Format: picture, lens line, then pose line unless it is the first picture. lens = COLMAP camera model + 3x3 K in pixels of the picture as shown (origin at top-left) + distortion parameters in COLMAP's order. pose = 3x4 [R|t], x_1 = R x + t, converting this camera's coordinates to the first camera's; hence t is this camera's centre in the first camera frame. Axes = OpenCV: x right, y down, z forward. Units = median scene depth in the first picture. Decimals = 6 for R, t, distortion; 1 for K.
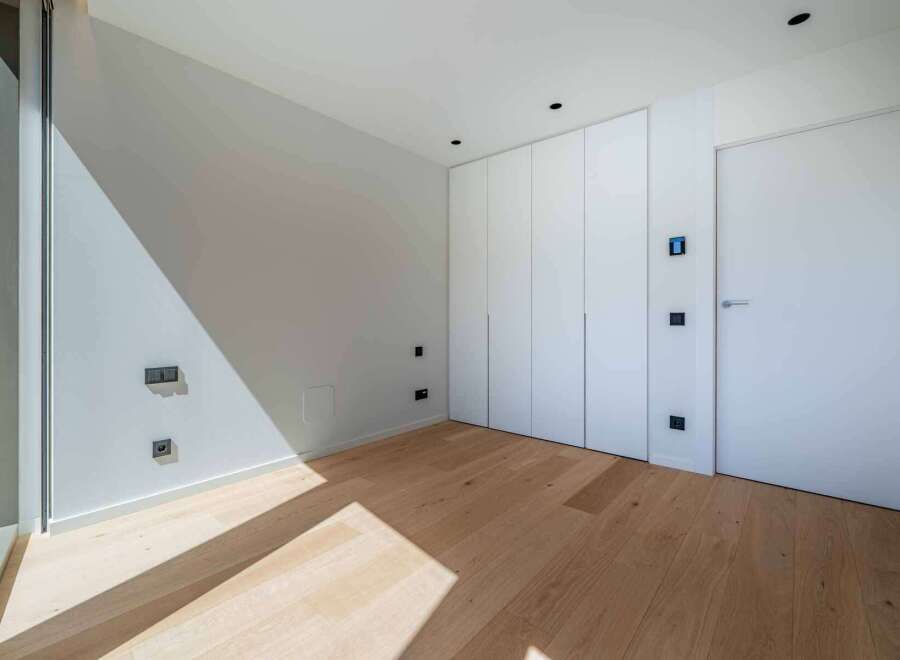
lens RADIAL K [[411.2, 0, 450.1], [0, 411.2, 320.4], [0, 0, 1]] dist [-0.000240, -0.000622]
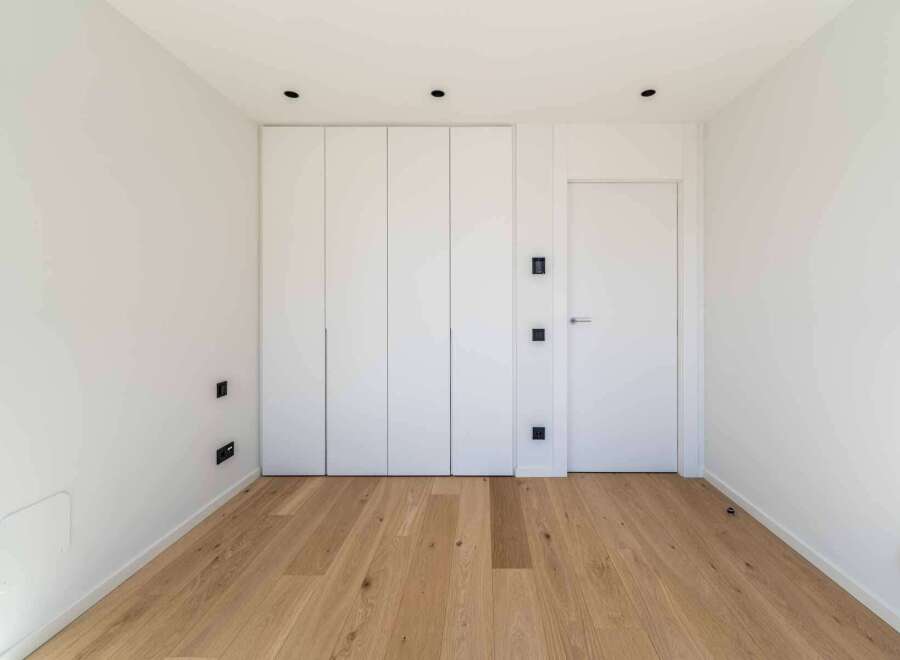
lens RADIAL K [[400.7, 0, 464.9], [0, 400.7, 303.5], [0, 0, 1]] dist [0.000408, 0.000031]
pose [[0.768582, -0.001199, 0.639750, -0.259187], [0.001530, 0.999999, 0.000036, -0.086740], [-0.639750, 0.000951, 0.768583, 0.343480]]
